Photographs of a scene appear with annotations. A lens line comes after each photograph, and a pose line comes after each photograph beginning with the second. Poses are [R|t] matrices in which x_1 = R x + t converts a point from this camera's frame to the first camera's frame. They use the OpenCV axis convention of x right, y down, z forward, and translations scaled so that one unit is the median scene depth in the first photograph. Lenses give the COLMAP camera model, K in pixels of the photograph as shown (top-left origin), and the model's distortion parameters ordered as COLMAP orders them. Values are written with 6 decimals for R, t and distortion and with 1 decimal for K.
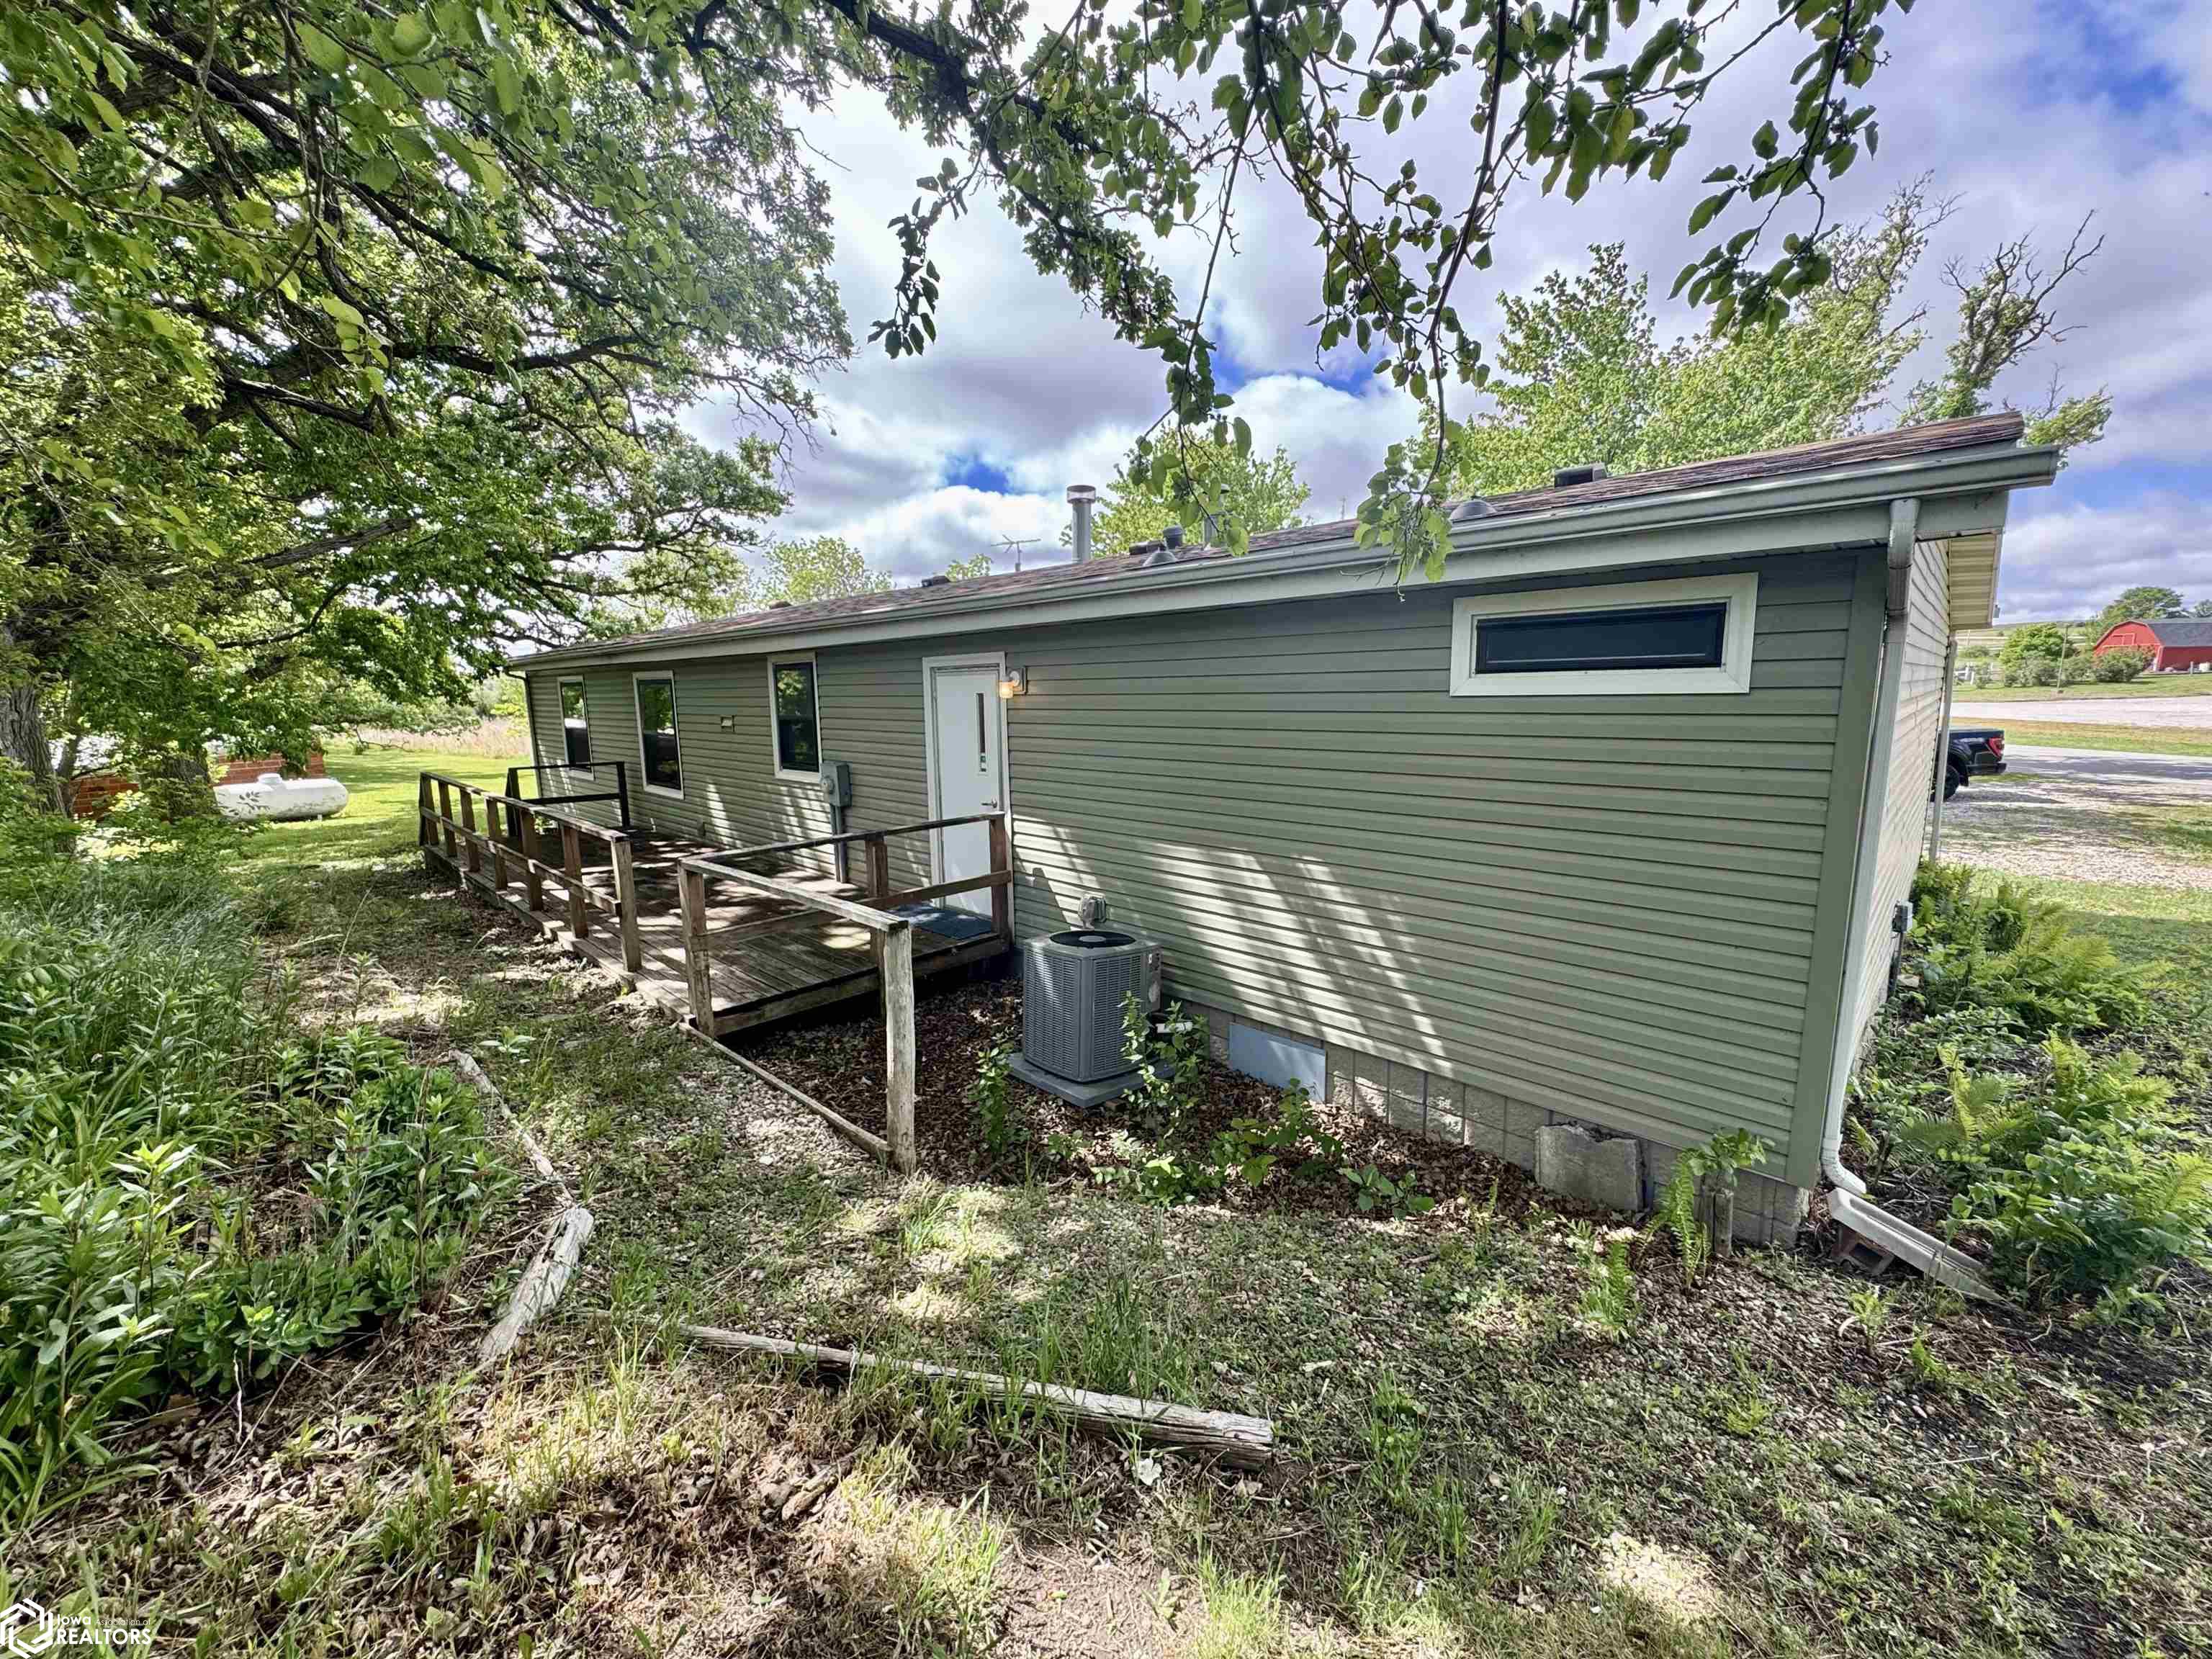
lens RADIAL K [[886.9, 0, 1109.0], [0, 886.9, 826.6], [0, 0, 1]] dist [-0.003696, 0.000183]
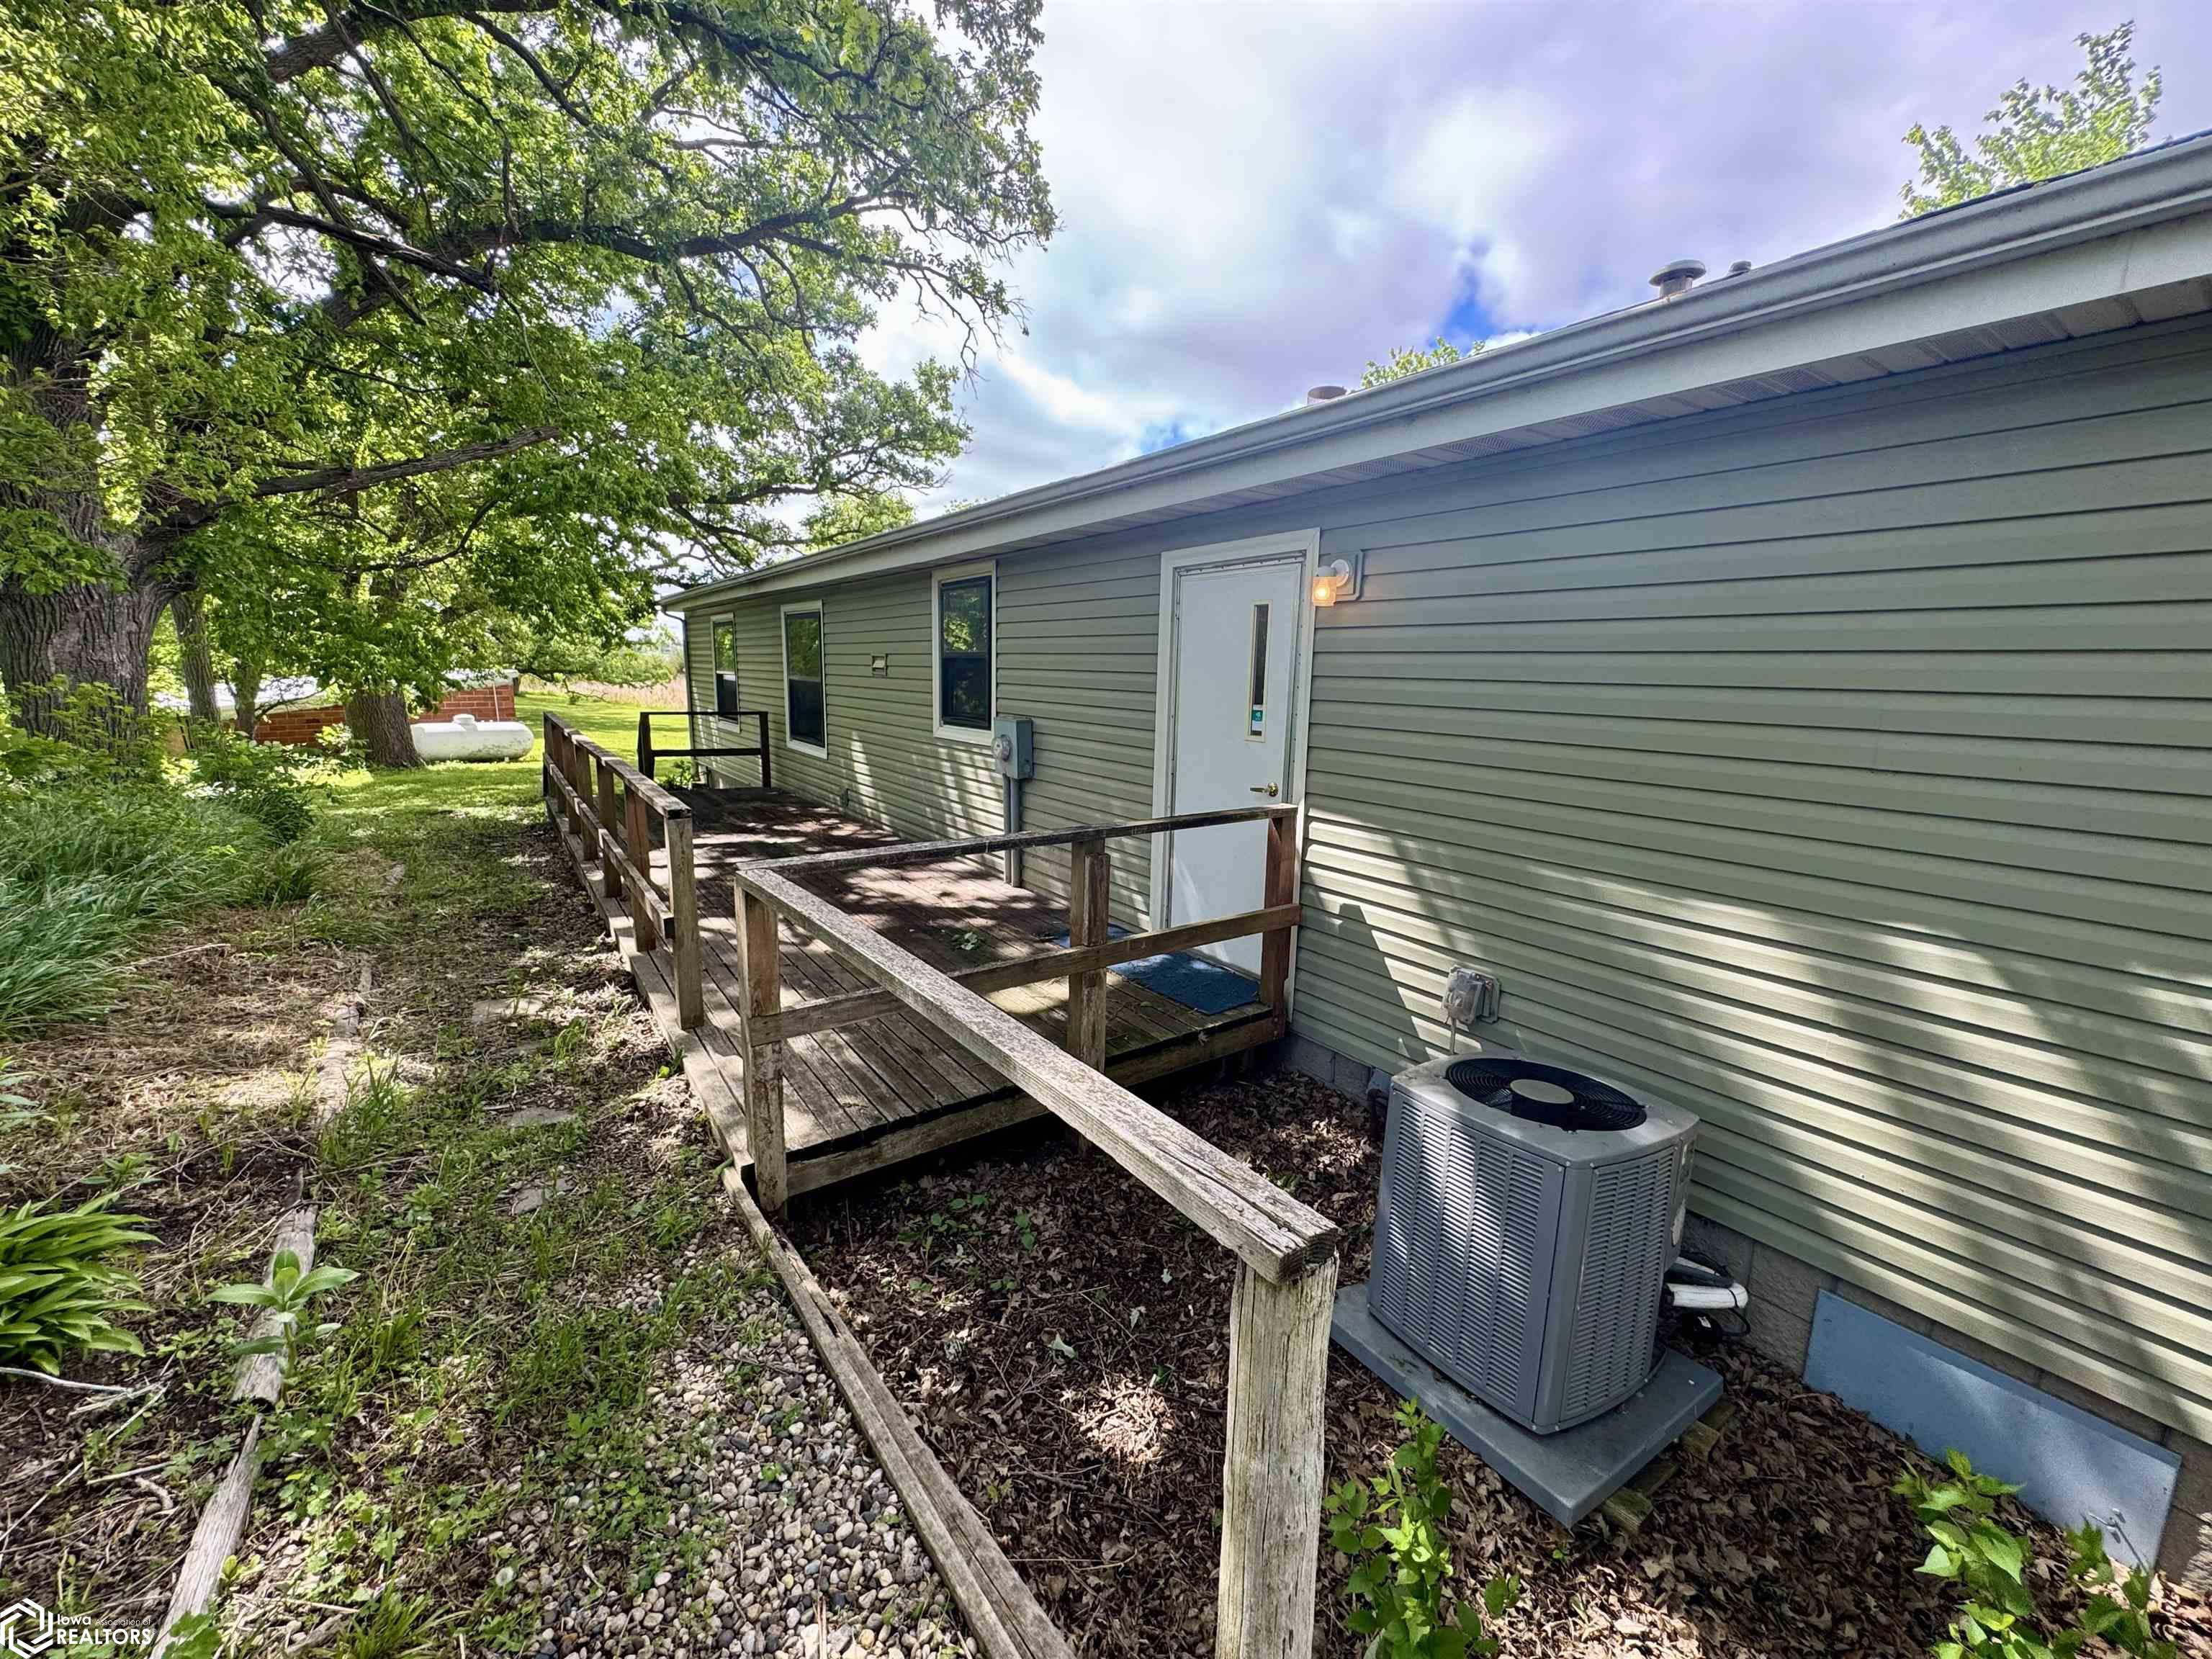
lens RADIAL K [[886.9, 0, 1104.1], [0, 886.9, 825.4], [0, 0, 1]] dist [-0.003696, 0.000183]
pose [[0.983086, 0.065024, -0.171214, -0.110225], [-0.061636, 0.997785, 0.025034, -0.007646], [0.172462, -0.014058, 0.984916, 0.311547]]
